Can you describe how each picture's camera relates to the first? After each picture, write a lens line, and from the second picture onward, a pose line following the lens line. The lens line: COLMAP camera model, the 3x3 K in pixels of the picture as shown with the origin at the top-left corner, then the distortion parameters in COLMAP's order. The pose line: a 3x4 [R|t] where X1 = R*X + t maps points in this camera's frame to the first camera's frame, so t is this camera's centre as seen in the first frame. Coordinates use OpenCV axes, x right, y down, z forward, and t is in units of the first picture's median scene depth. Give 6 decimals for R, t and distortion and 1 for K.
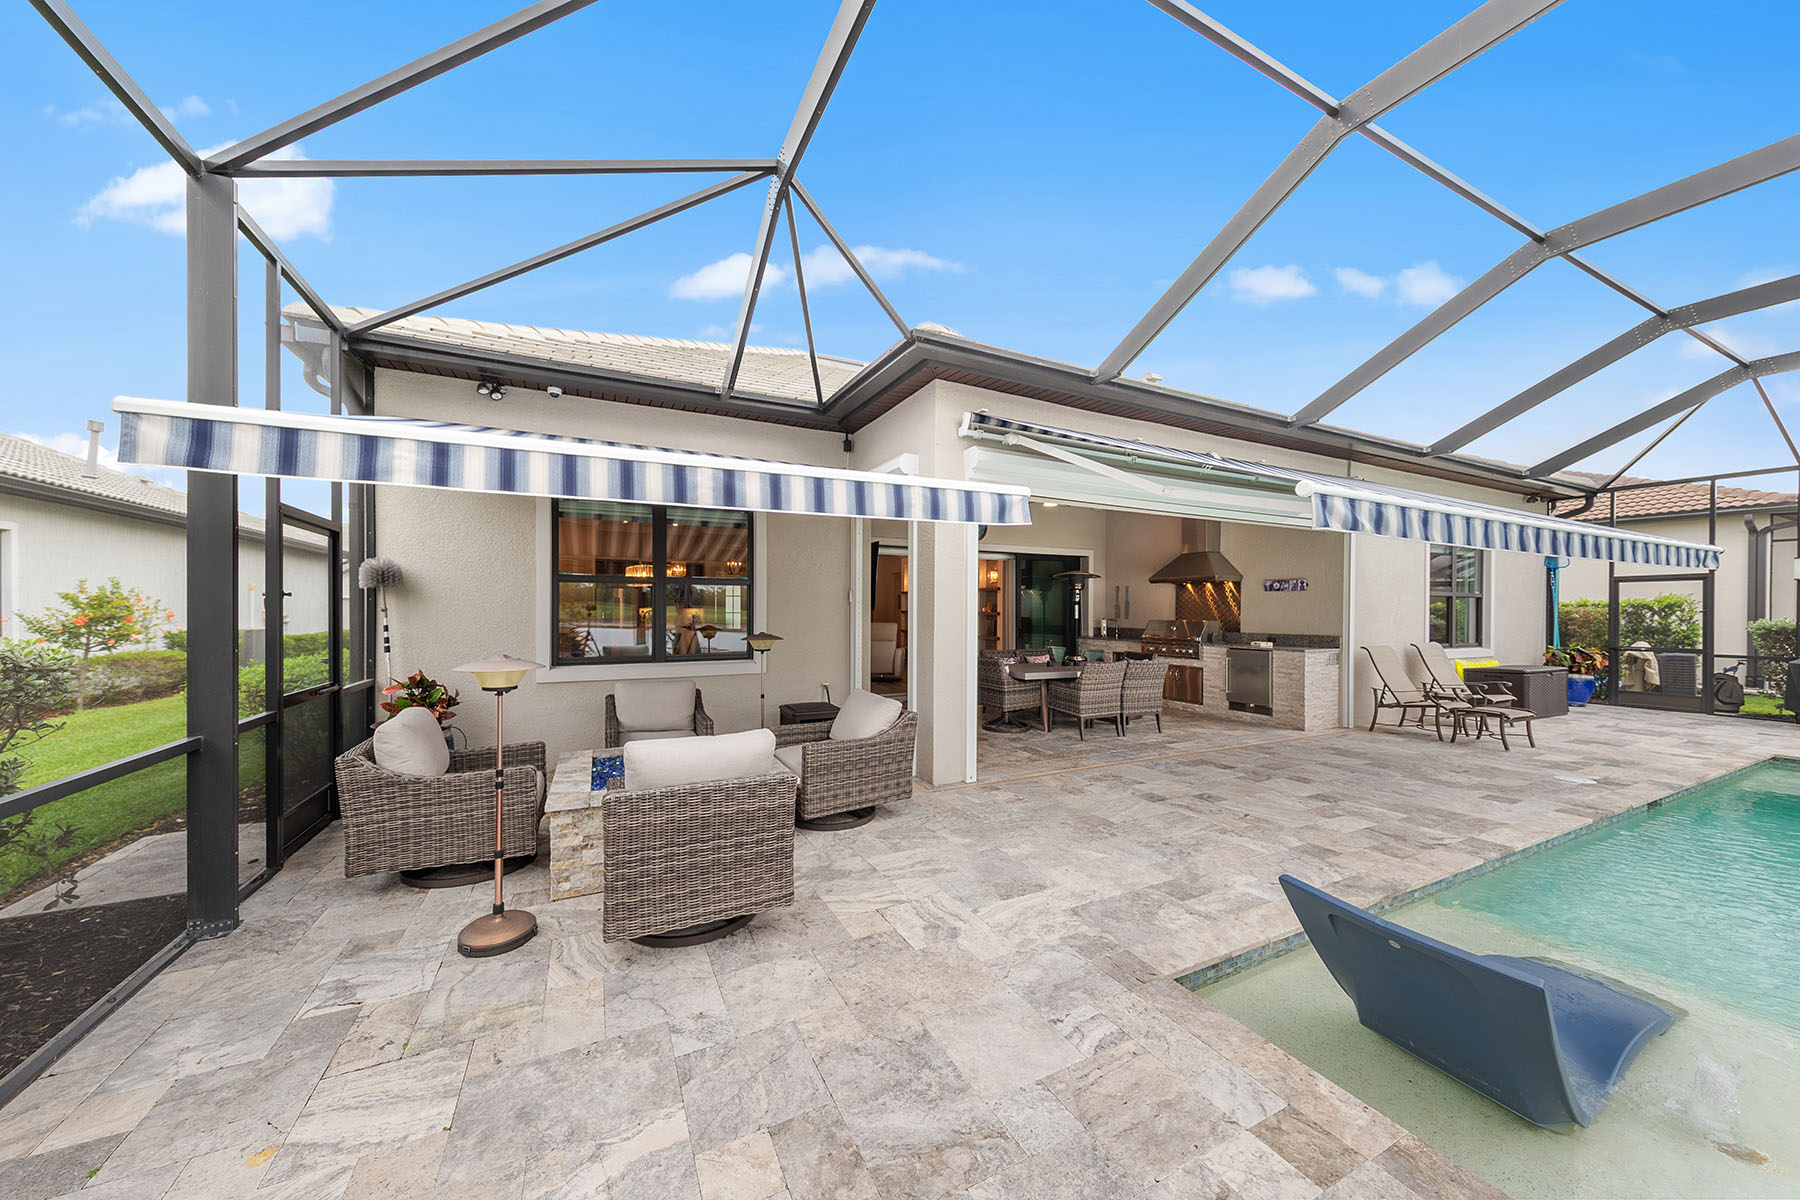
lens RADIAL K [[616.6, 0, 883.3], [0, 616.6, 608.1], [0, 0, 1]] dist [-0.000401, -0.000038]
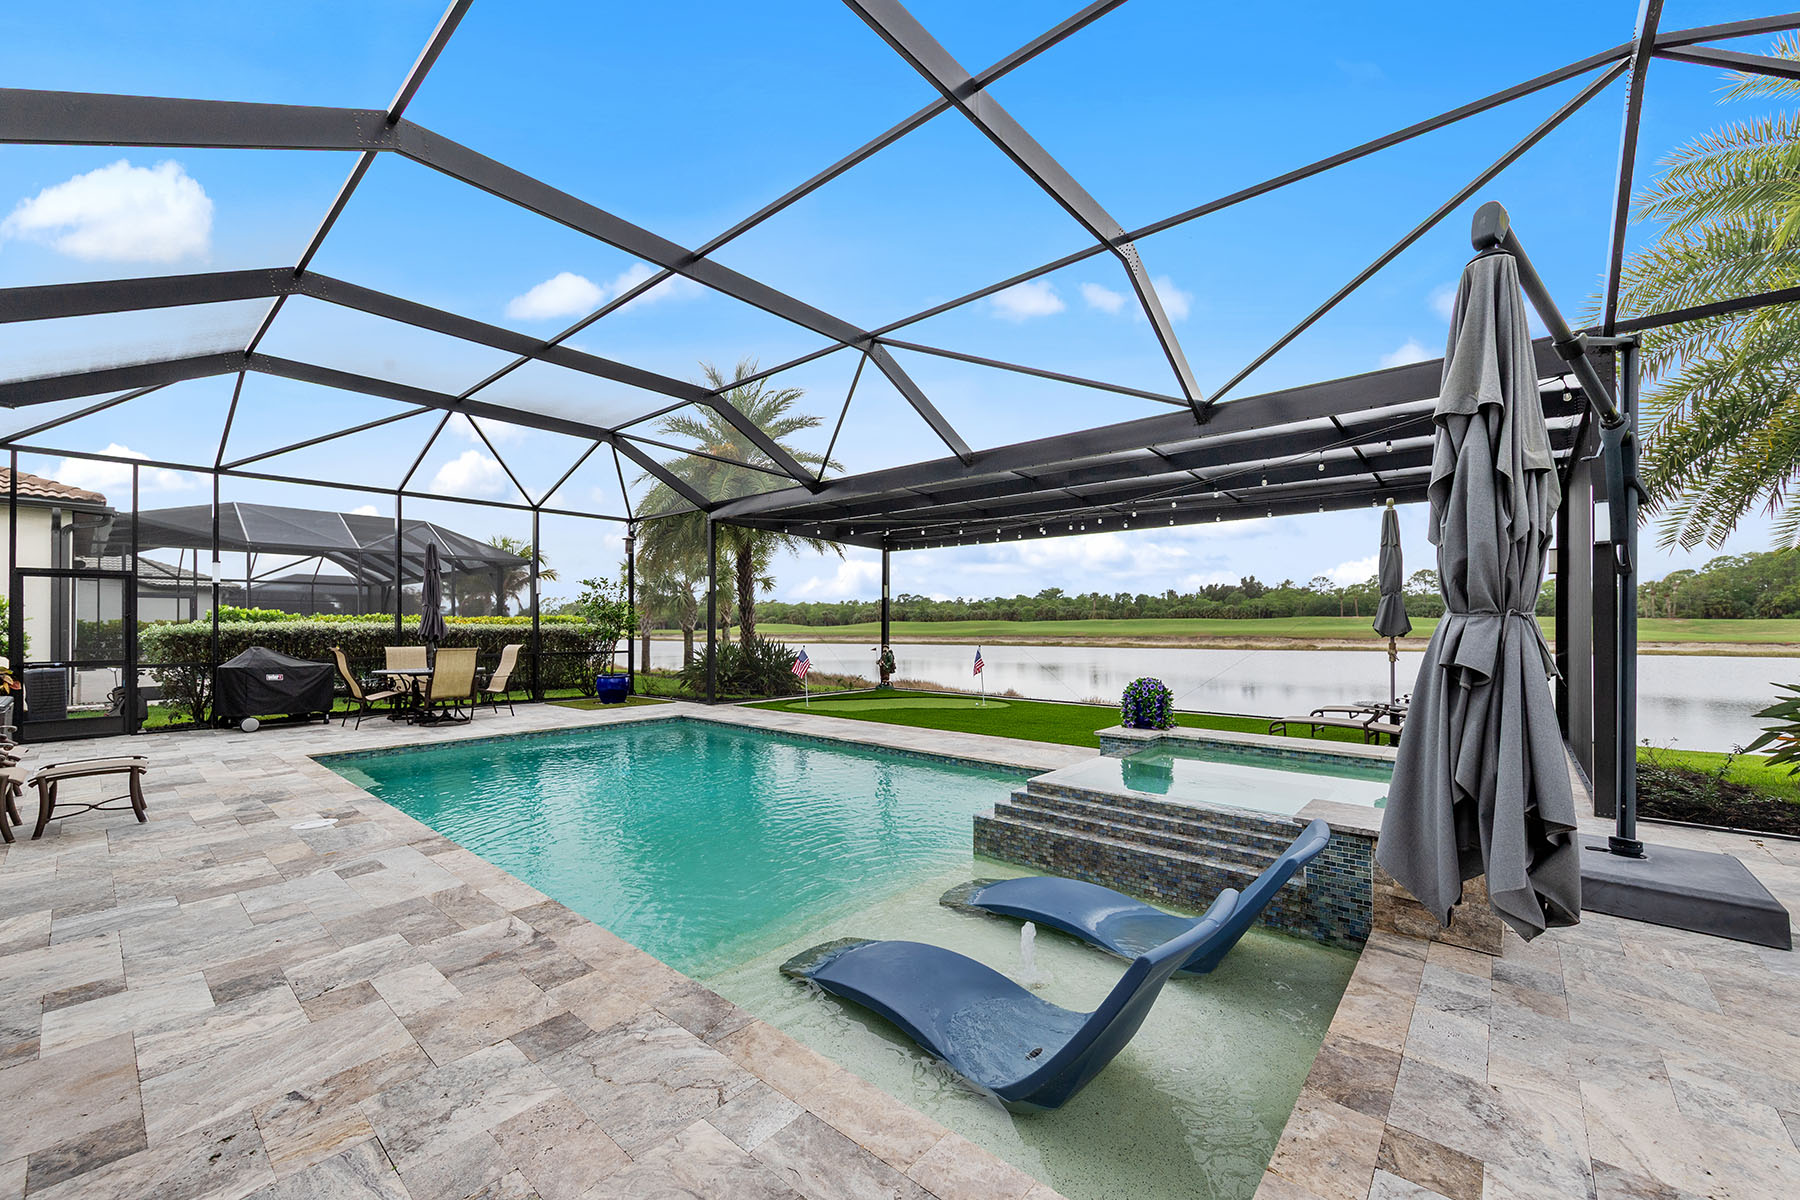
lens RADIAL K [[711.5, 0, 888.2], [0, 711.5, 623.1], [0, 0, 1]] dist [0.003478, 0.000221]
pose [[-0.391311, -0.001538, 0.920257, 0.006911], [0.000470, 0.999998, 0.001871, 0.015693], [-0.920258, 0.001165, -0.391309, 0.469932]]
